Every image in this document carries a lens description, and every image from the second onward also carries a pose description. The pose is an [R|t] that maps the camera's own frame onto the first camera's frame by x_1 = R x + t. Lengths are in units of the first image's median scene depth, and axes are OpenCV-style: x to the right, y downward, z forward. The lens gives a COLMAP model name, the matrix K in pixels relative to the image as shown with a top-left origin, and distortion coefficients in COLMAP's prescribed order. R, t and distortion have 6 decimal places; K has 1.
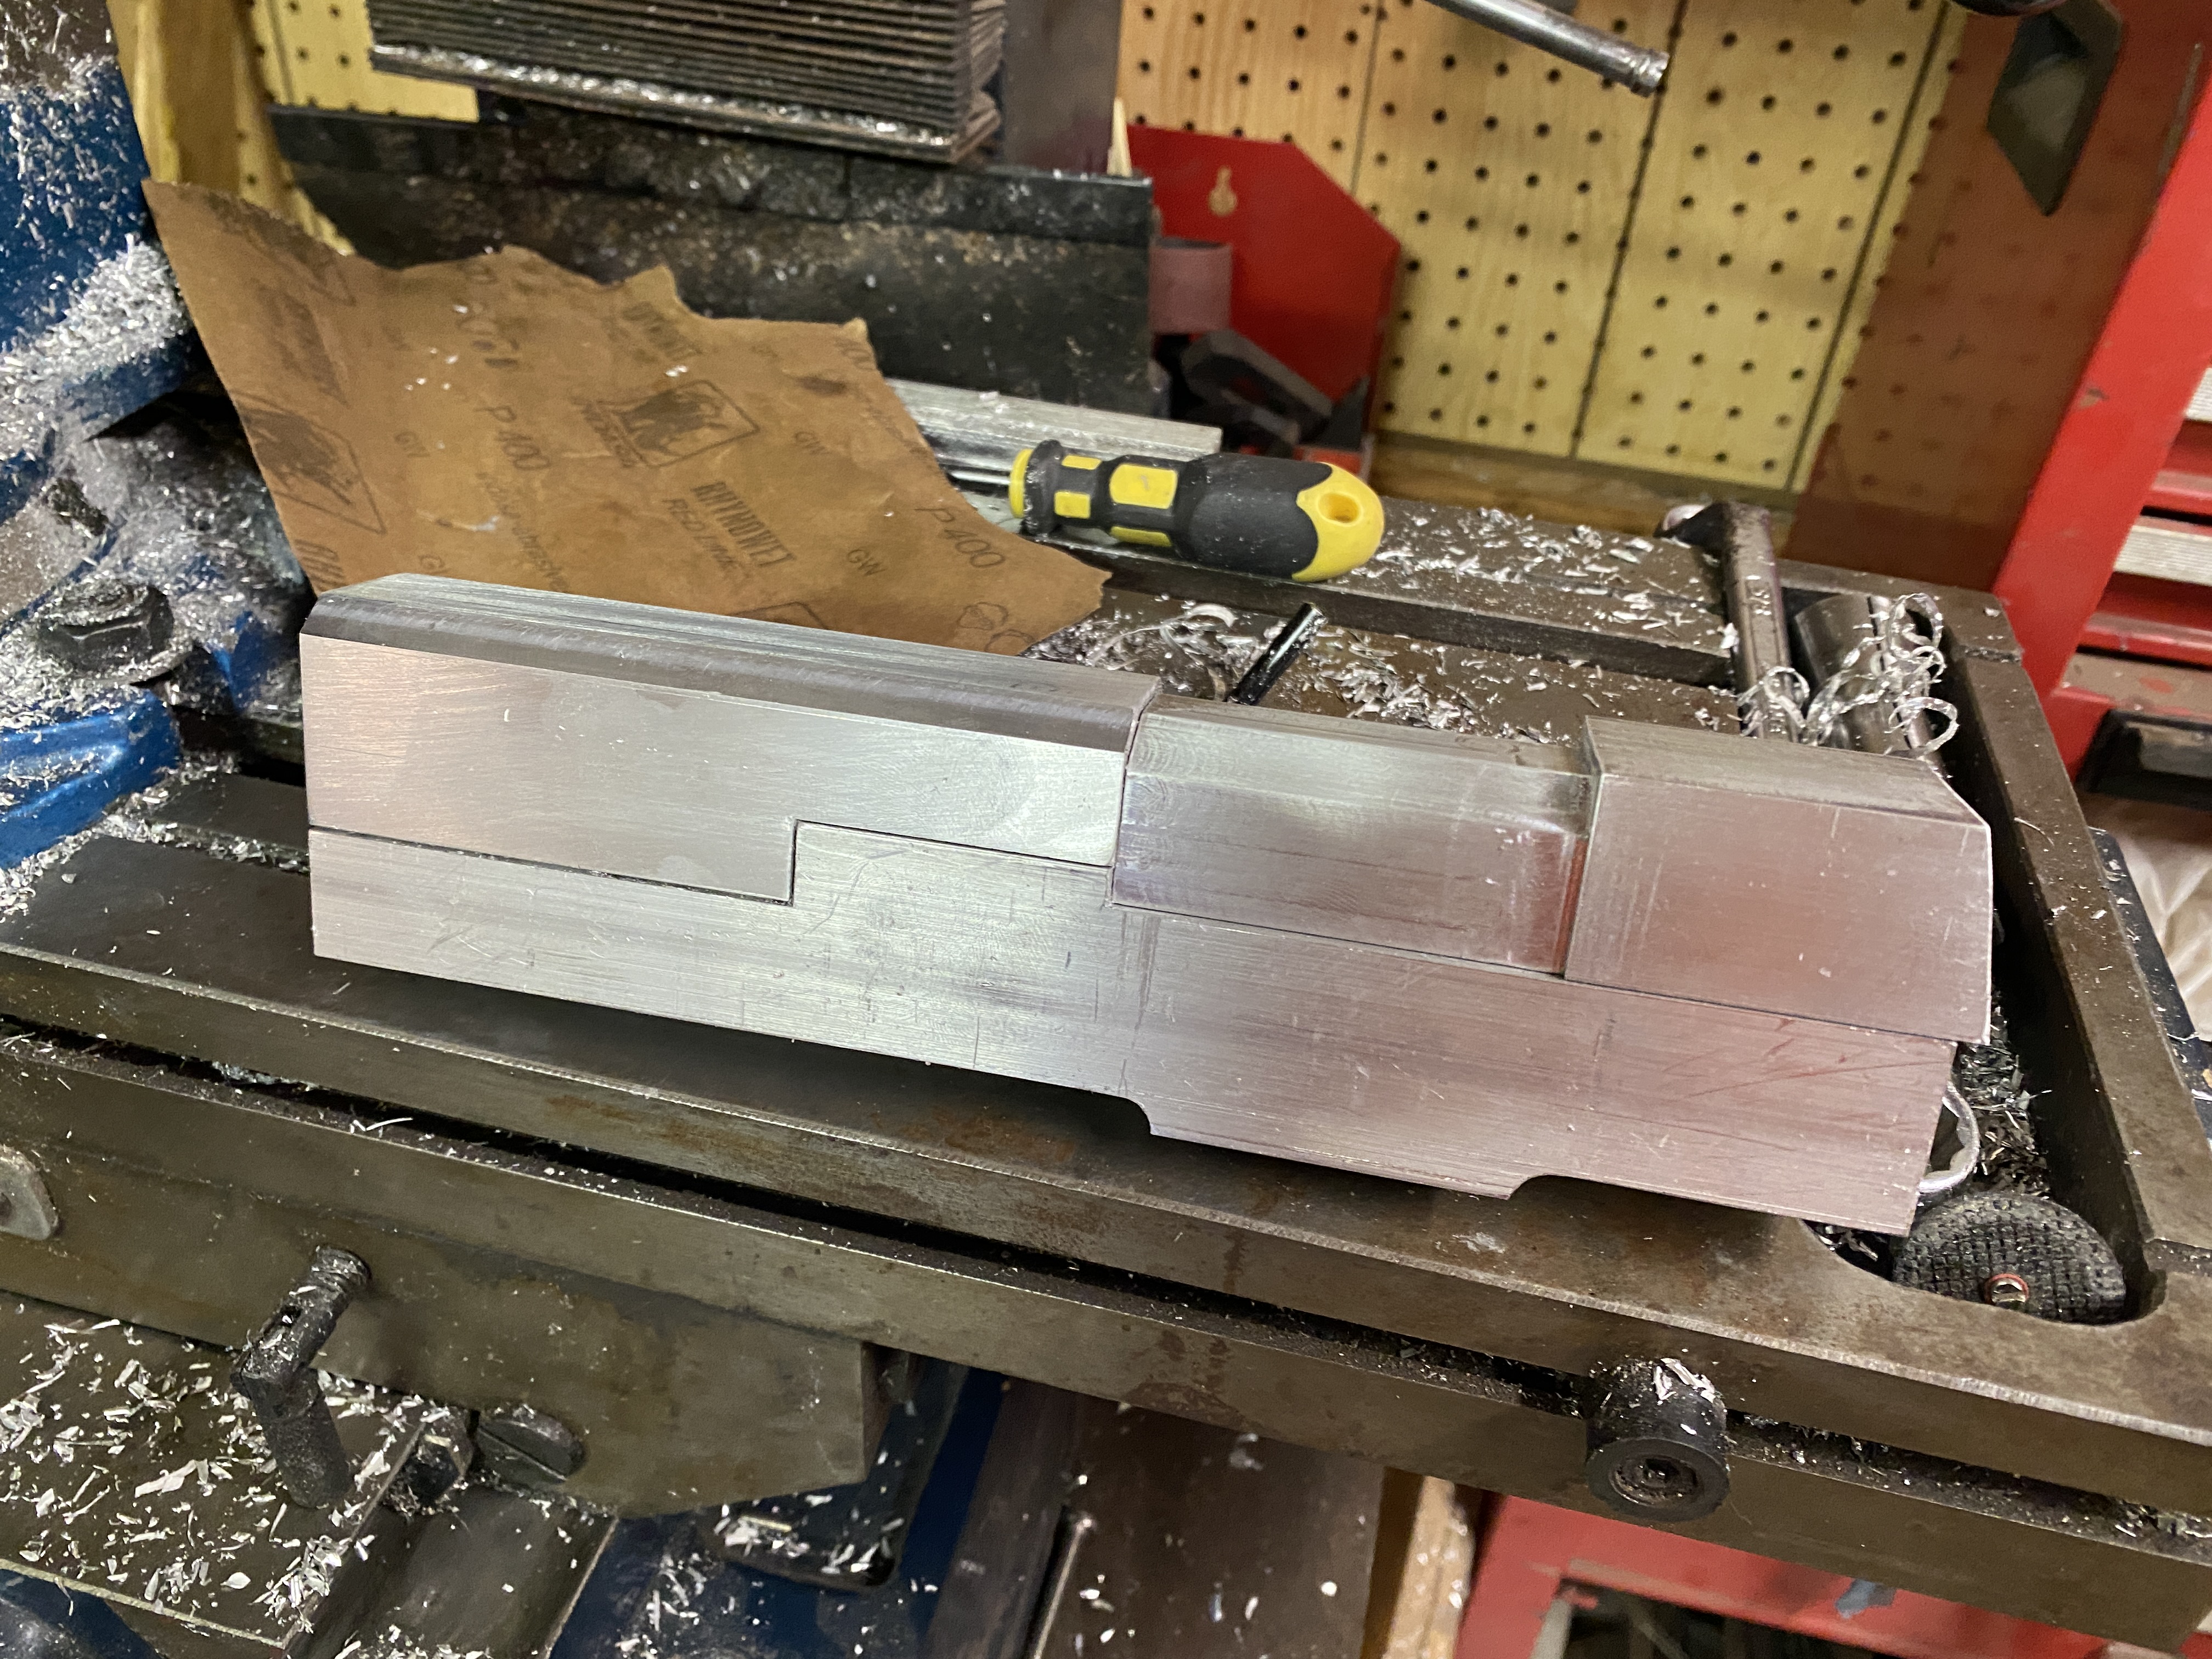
lens RADIAL K [[1699.5, 0, 1092.9], [0, 1699.5, 815.4], [0, 0, 1]] dist [0.005414, -0.007466]
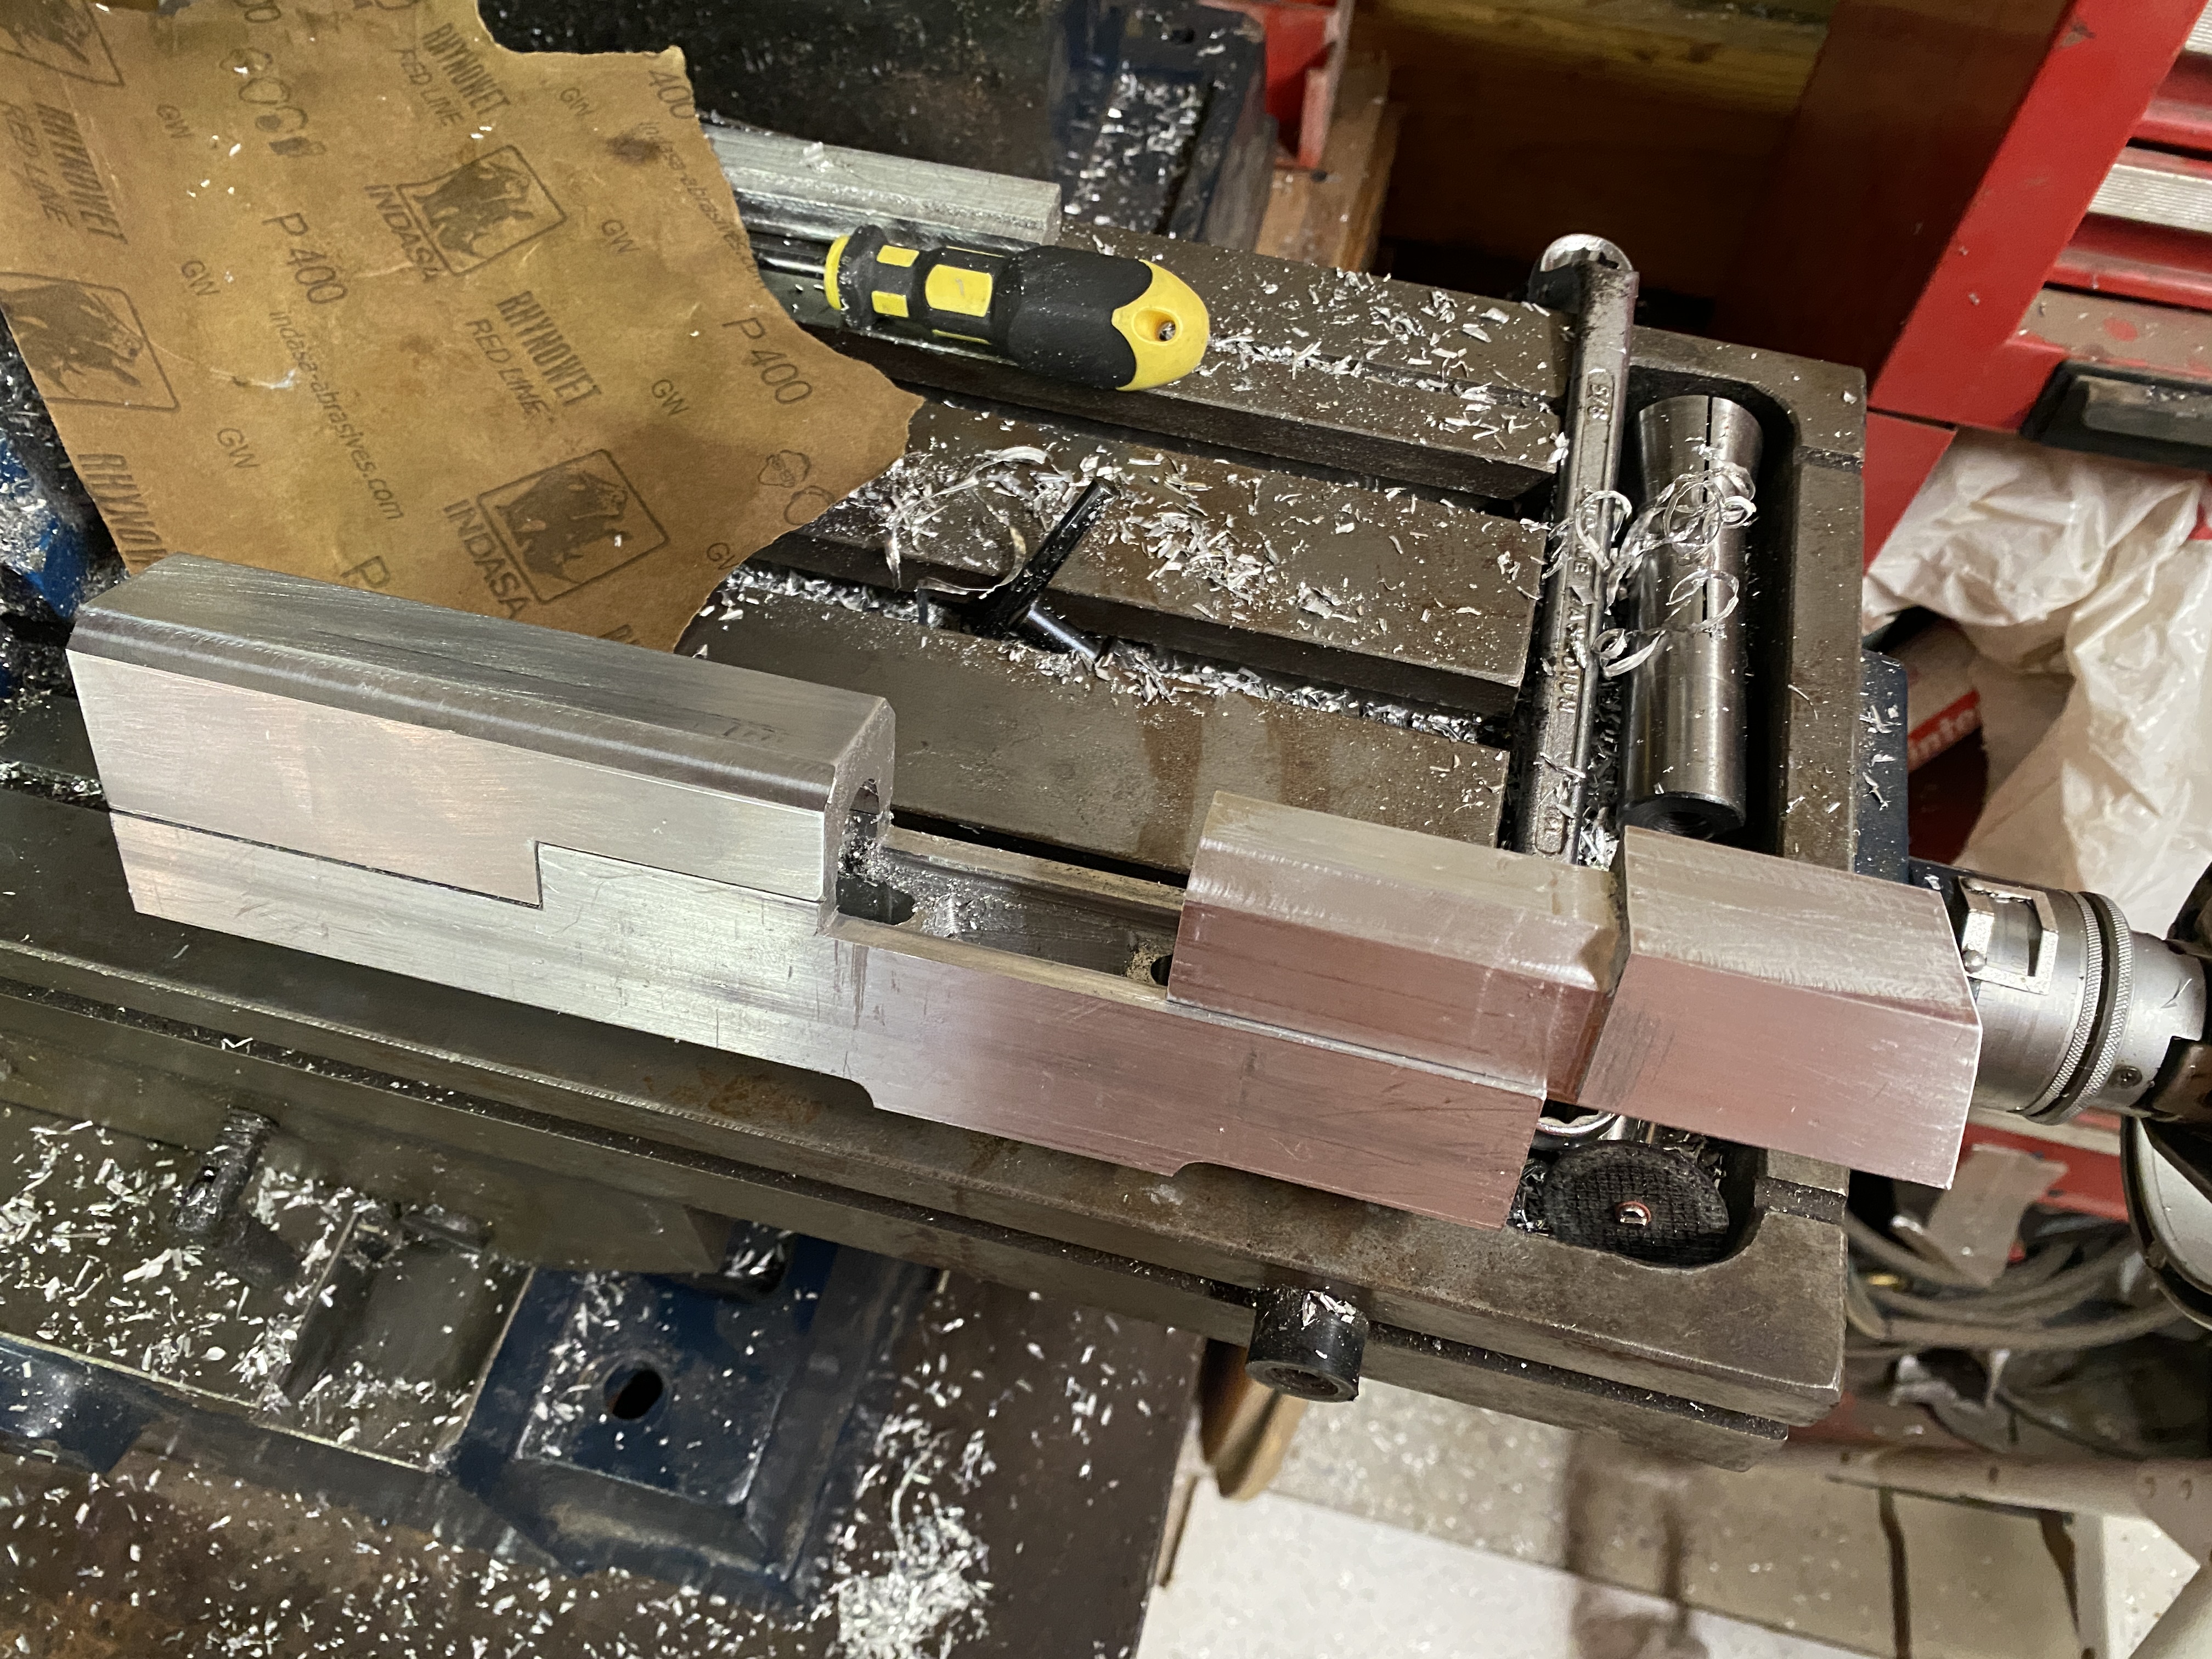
lens RADIAL K [[1699.5, 0, 1113.6], [0, 1699.5, 815.1], [0, 0, 1]] dist [0.005414, -0.007466]
pose [[0.999158, -0.009897, -0.039825, 0.159446], [0.023110, 0.937660, 0.346785, -0.260198], [0.033910, -0.347413, 0.937099, 0.000998]]
